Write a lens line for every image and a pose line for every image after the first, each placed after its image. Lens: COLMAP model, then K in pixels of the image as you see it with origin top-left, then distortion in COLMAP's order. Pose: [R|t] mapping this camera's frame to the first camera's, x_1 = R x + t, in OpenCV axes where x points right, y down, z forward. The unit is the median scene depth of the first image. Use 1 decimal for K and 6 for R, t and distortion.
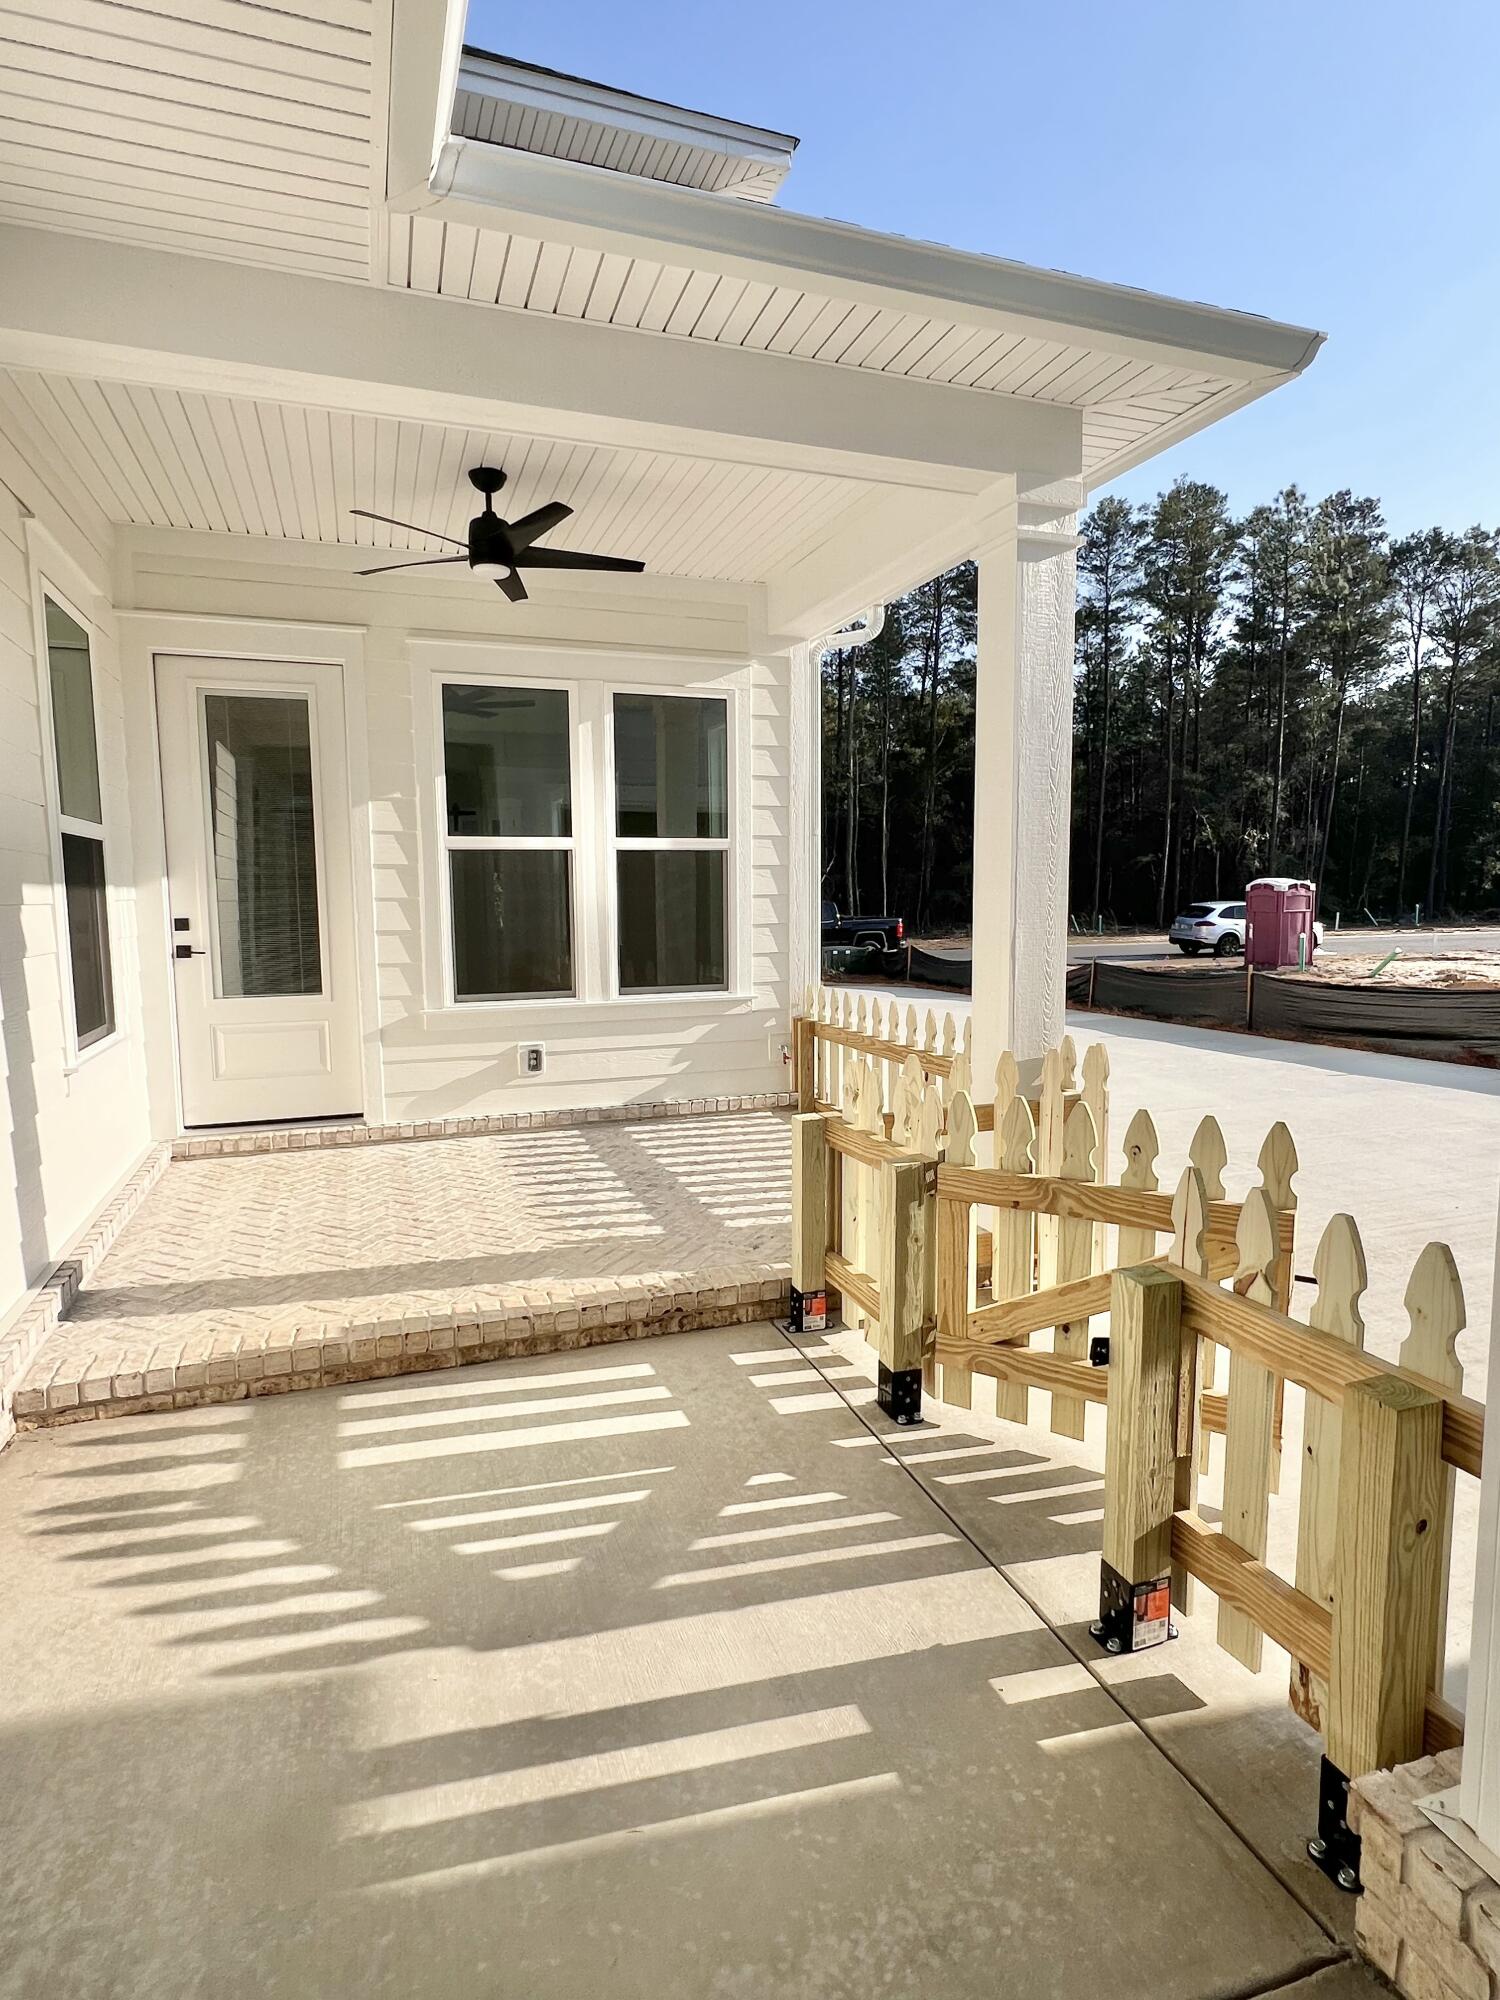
lens RADIAL K [[1056.9, 0, 750.0], [0, 1056.9, 1000.0], [0, 0, 1]] dist [0.000106, 0.001225]
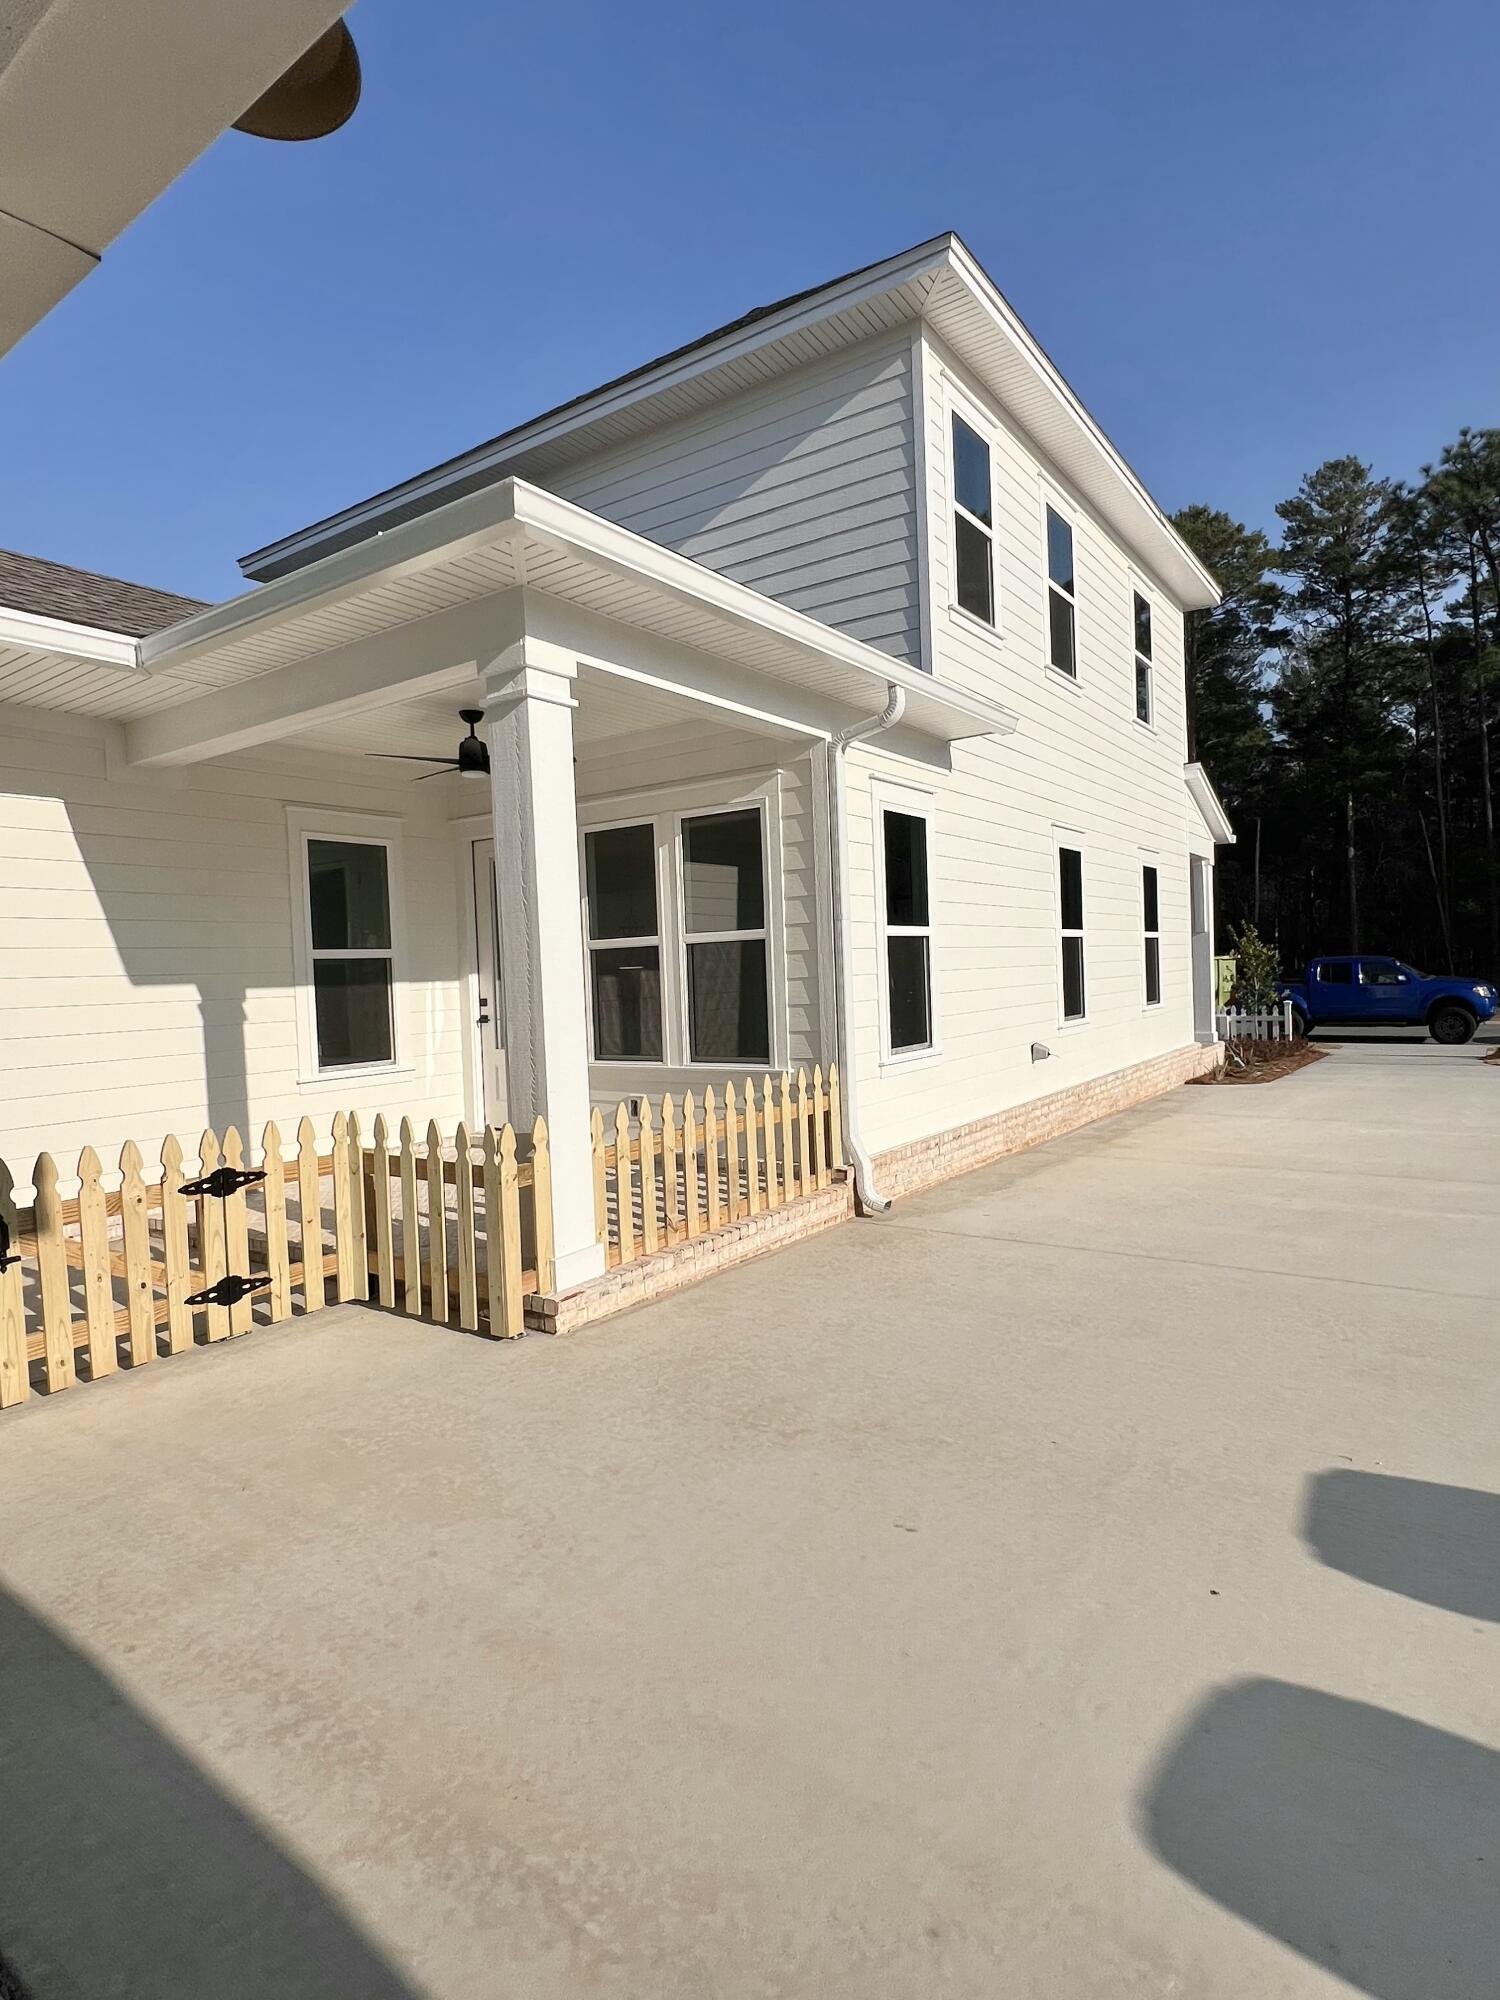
lens RADIAL K [[1056.9, 0, 750.0], [0, 1056.9, 1000.0], [0, 0, 1]] dist [0.000106, 0.001225]
pose [[0.577598, 0.008004, -0.816282, 0.955018], [-0.048072, 0.998550, -0.024224, -0.051701], [0.814904, 0.053232, 0.577146, 0.367147]]
